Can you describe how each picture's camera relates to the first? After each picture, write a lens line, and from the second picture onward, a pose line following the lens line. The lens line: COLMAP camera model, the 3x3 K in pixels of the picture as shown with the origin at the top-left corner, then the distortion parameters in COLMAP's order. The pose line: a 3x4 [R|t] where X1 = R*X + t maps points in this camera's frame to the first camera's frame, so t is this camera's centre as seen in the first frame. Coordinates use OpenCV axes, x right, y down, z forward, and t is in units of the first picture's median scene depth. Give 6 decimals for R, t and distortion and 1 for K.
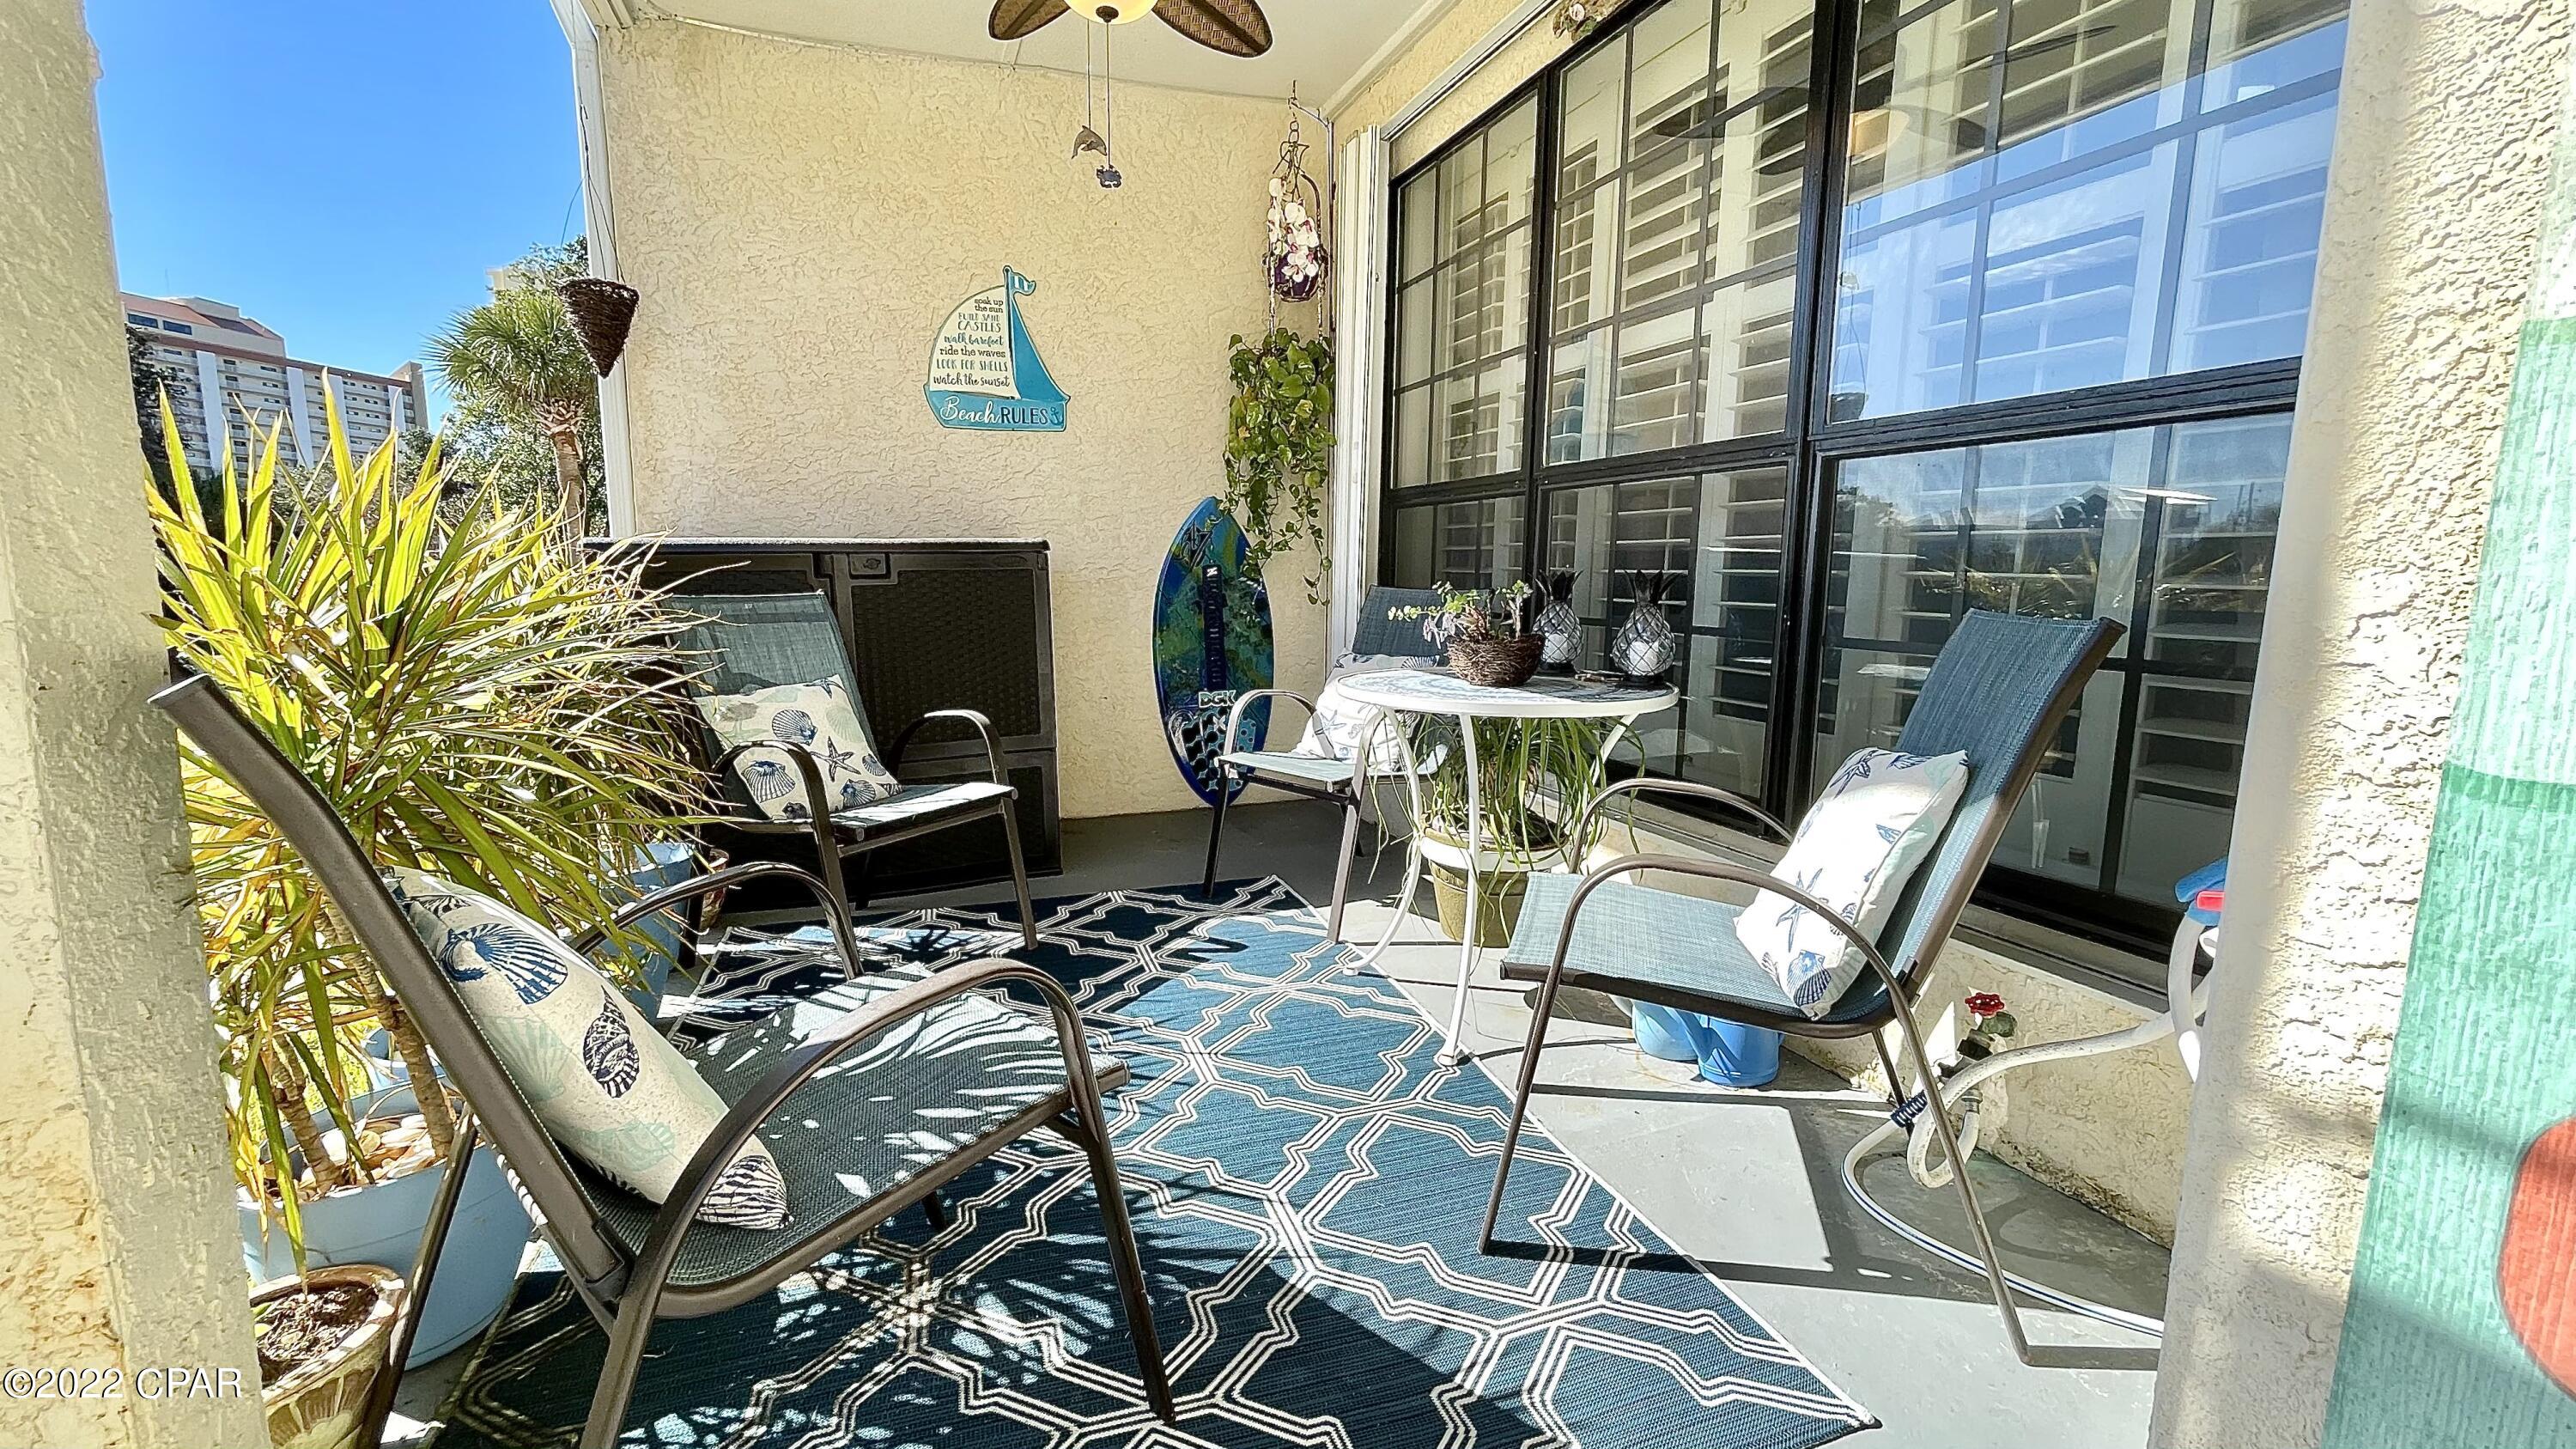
lens RADIAL K [[1040.2, 0, 1290.2], [0, 1040.2, 719.1], [0, 0, 1]] dist [-0.002073, 0.001930]
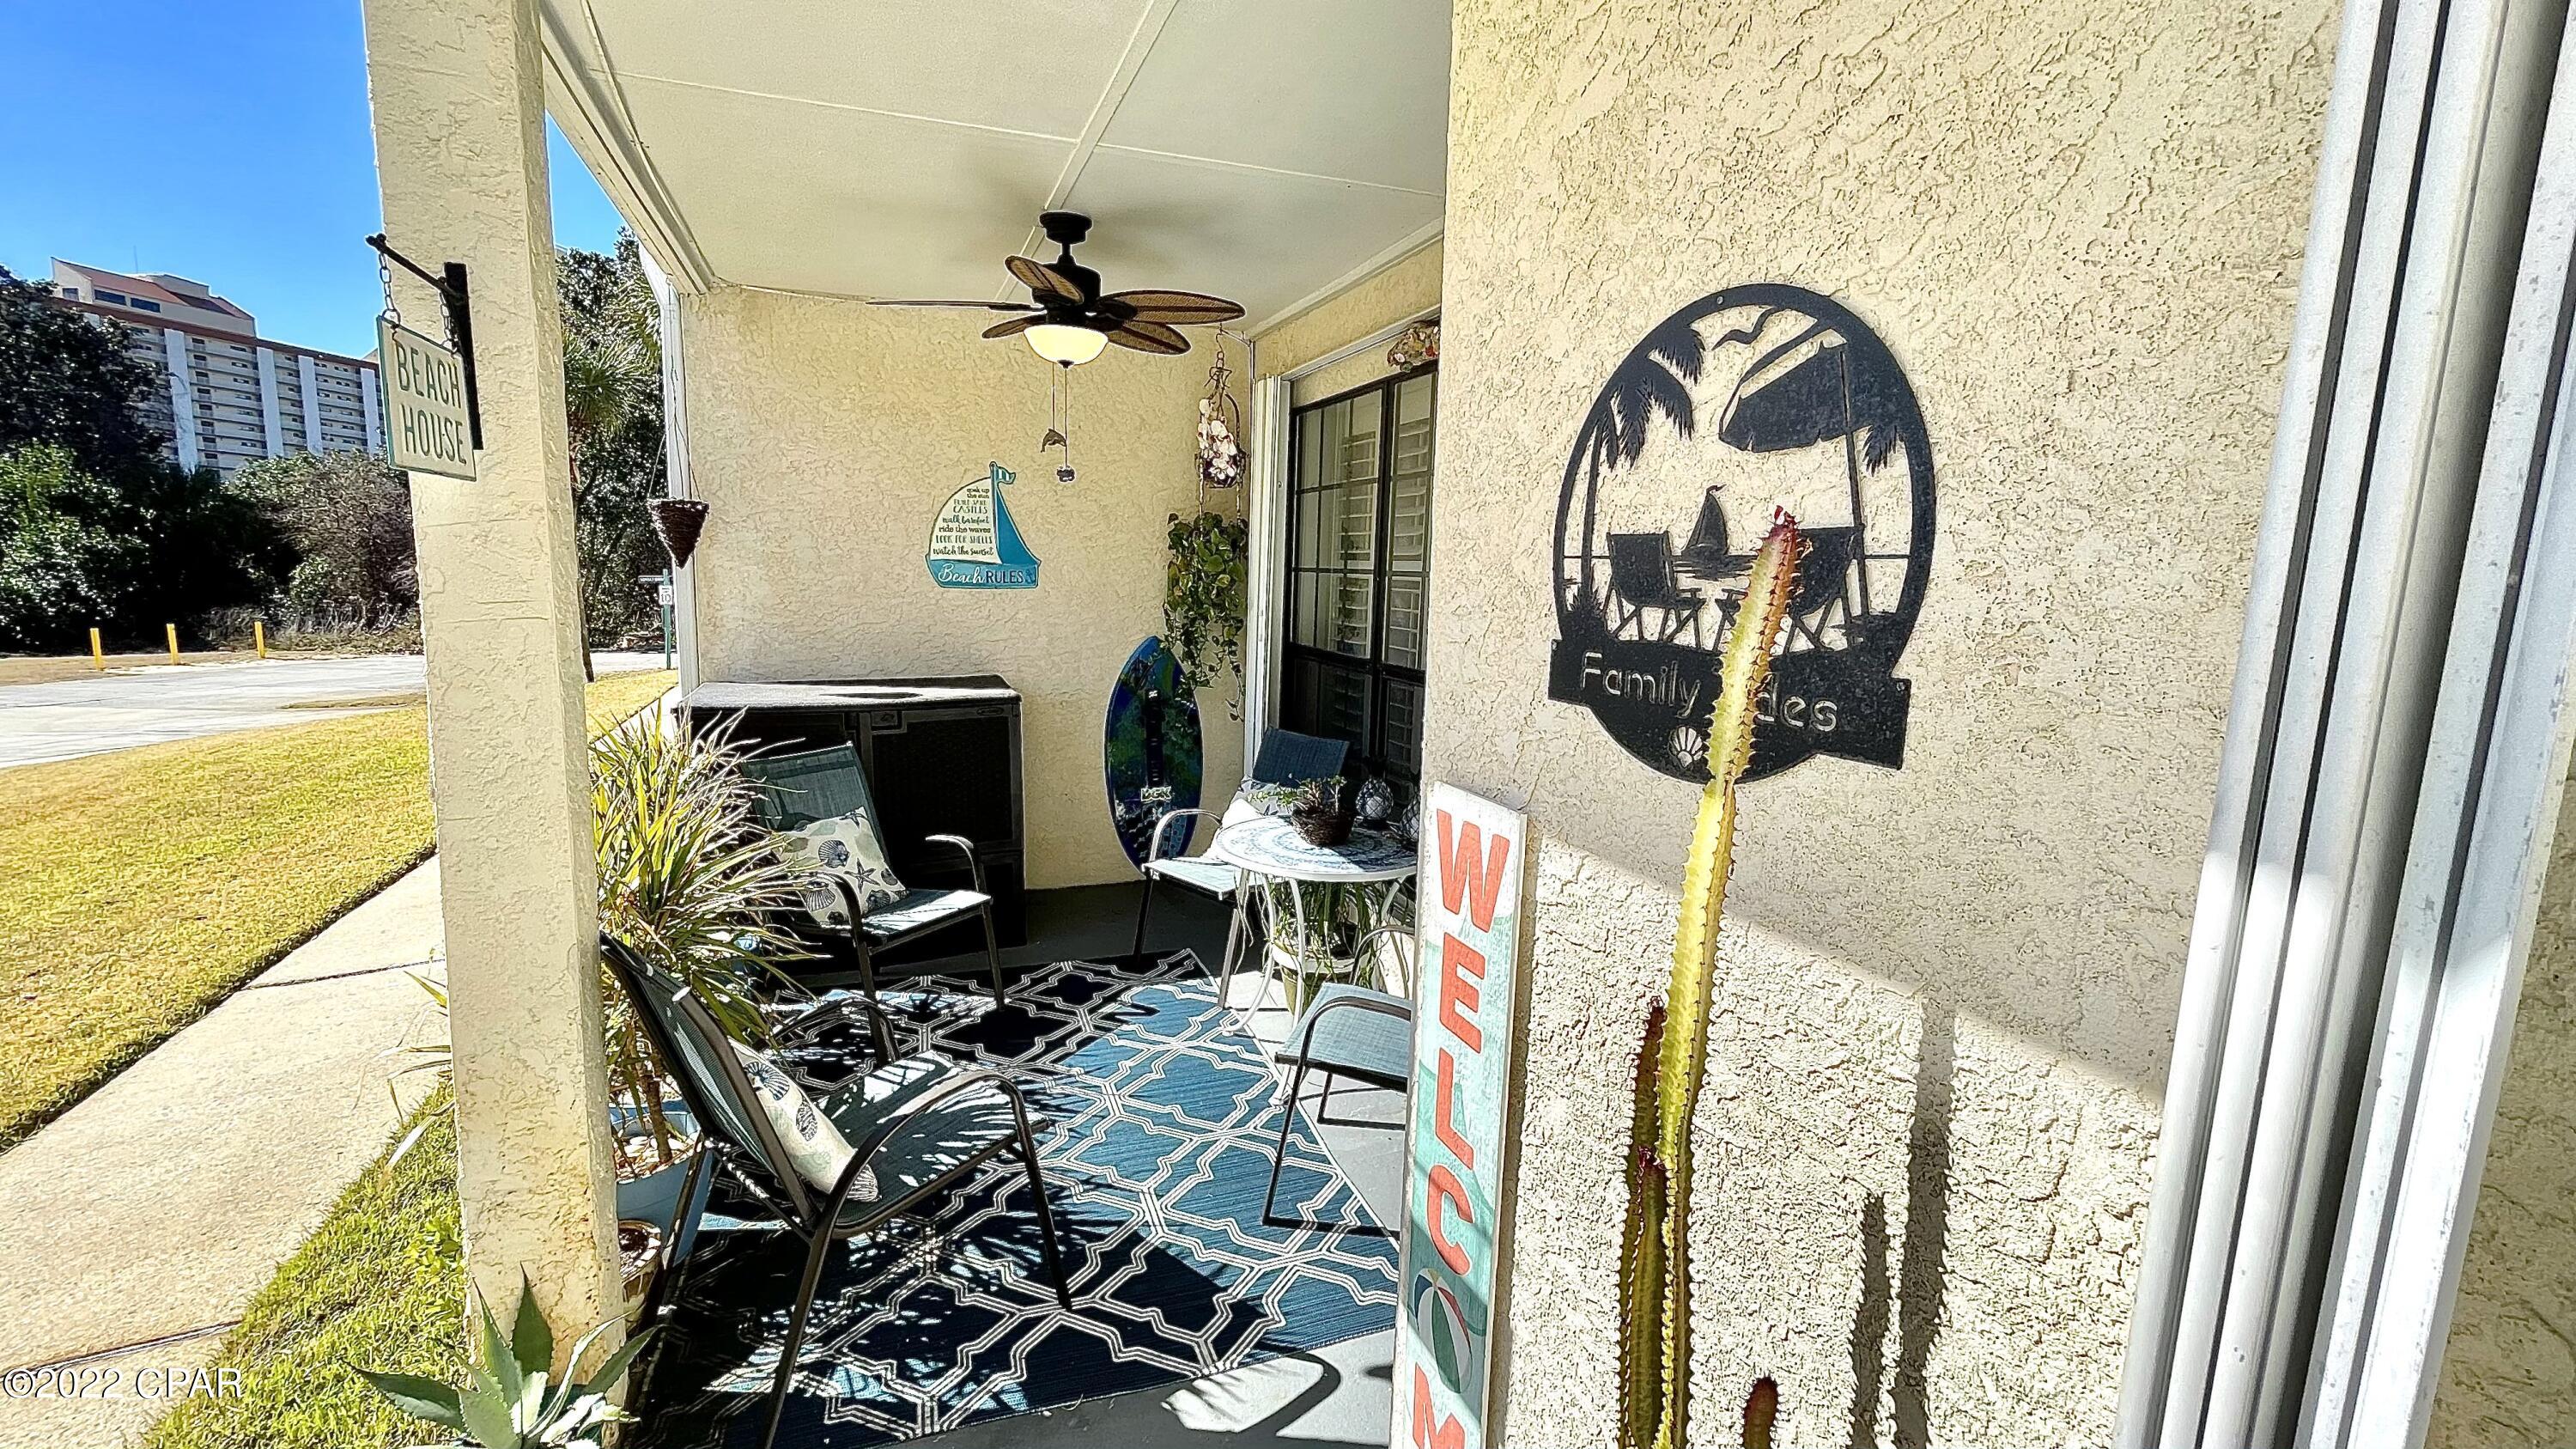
lens RADIAL K [[1040.2, 0, 1291.0], [0, 1040.2, 721.2], [0, 0, 1]] dist [-0.002073, 0.001930]
pose [[0.999620, 0.018388, 0.020559, 0.111007], [-0.018425, 0.999829, 0.001620, -0.191924], [-0.020525, -0.001999, 0.999787, -0.429548]]
